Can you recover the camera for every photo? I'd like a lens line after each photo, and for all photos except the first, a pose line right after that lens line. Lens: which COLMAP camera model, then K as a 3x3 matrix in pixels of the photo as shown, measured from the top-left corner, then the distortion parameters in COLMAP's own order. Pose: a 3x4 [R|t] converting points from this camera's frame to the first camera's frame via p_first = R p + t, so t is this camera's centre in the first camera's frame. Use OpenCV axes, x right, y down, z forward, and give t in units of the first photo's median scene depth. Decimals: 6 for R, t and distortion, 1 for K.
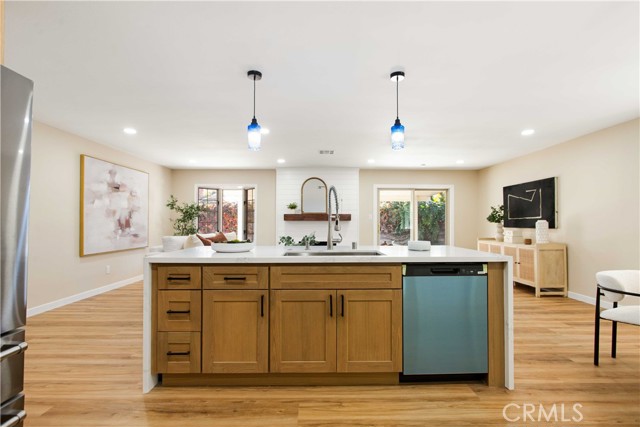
lens RADIAL K [[310.8, 0, 313.4], [0, 310.8, 215.6], [0, 0, 1]] dist [-0.003582, -0.000255]
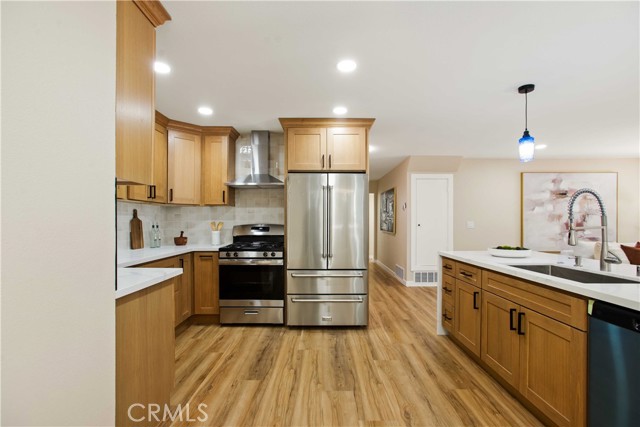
lens RADIAL K [[296.2, 0, 328.6], [0, 296.2, 220.1], [0, 0, 1]] dist [-0.007852, 0.000483]
pose [[0.000901, -0.001092, -0.999999, 0.382954], [0.020690, 0.999785, -0.001074, -0.013356], [0.999786, -0.020689, 0.000924, 0.165745]]
